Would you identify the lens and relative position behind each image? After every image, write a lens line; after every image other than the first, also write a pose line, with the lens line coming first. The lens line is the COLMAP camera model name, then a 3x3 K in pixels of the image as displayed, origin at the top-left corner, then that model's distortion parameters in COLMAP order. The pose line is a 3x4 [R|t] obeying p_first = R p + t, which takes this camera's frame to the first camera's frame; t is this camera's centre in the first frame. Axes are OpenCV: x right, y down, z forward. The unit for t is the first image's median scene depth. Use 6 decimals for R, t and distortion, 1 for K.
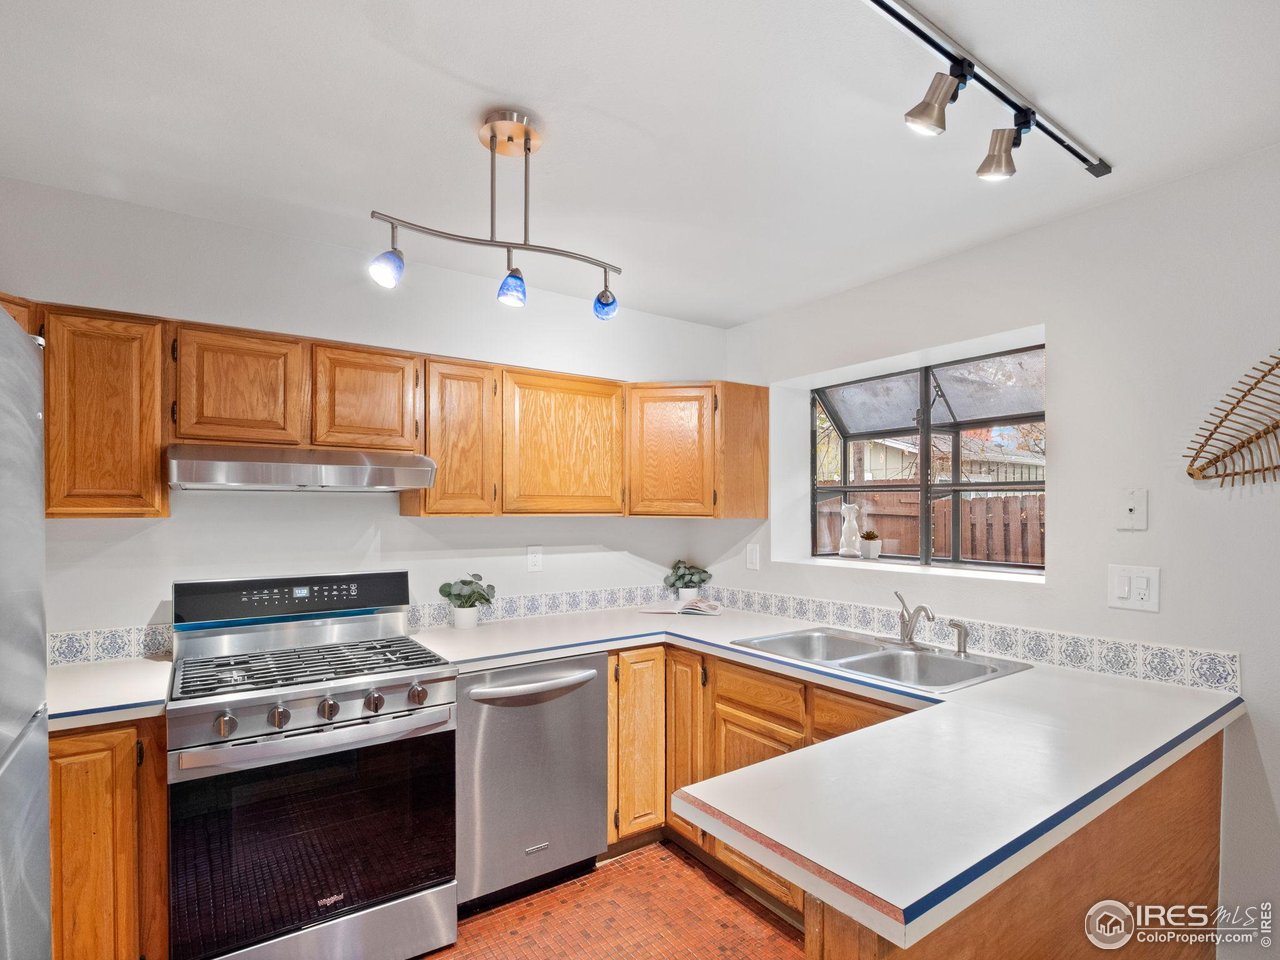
lens RADIAL K [[640.3, 0, 642.0], [0, 640.3, 515.4], [0, 0, 1]] dist [-0.005001, -0.003492]
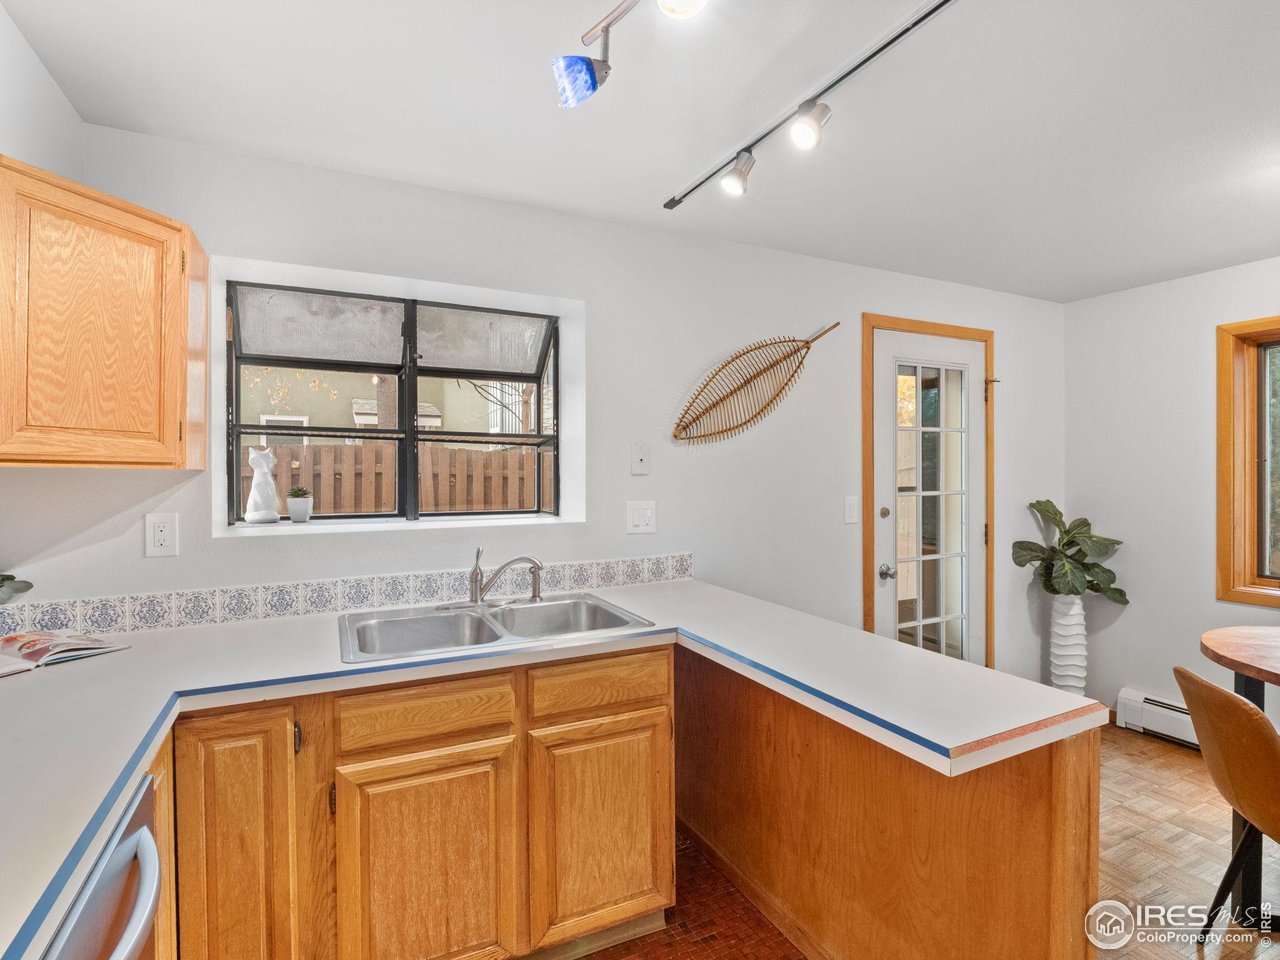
lens RADIAL K [[640.3, 0, 628.5], [0, 640.3, 472.6], [0, 0, 1]] dist [-0.005001, -0.003492]
pose [[0.158405, -0.005160, 0.987361, -0.415579], [0.007018, 0.999967, 0.004100, 0.009688], [-0.987349, 0.006279, 0.158436, 0.588986]]
